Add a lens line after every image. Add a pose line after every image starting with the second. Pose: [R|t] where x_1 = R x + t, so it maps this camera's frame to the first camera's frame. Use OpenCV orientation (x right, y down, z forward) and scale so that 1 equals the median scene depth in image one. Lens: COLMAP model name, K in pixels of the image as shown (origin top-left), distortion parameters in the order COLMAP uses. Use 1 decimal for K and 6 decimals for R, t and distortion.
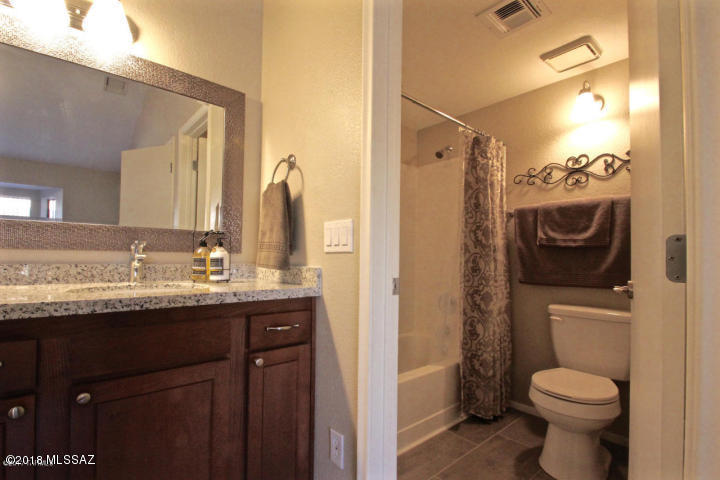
lens RADIAL K [[334.2, 0, 357.5], [0, 334.2, 246.0], [0, 0, 1]] dist [-0.004536, -0.001923]
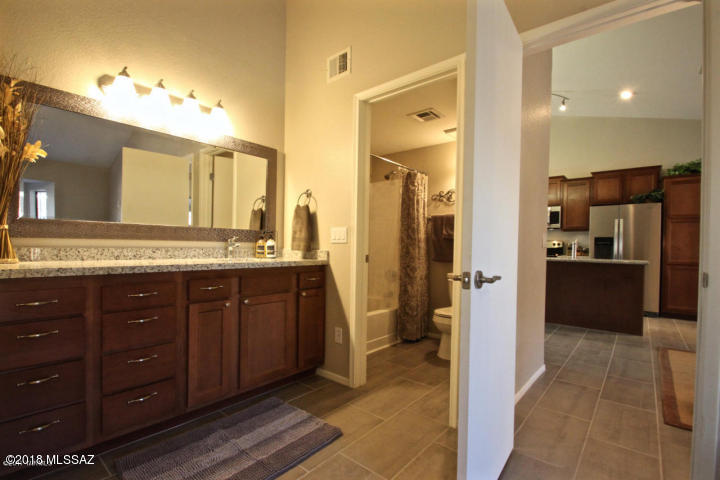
lens RADIAL K [[334.2, 0, 361.7], [0, 334.2, 245.2], [0, 0, 1]] dist [-0.004536, -0.001923]
pose [[0.985918, 0.002132, 0.167218, -0.159795], [-0.008025, 0.999370, 0.034576, -0.023644], [-0.167039, -0.035431, 0.985313, -0.642898]]
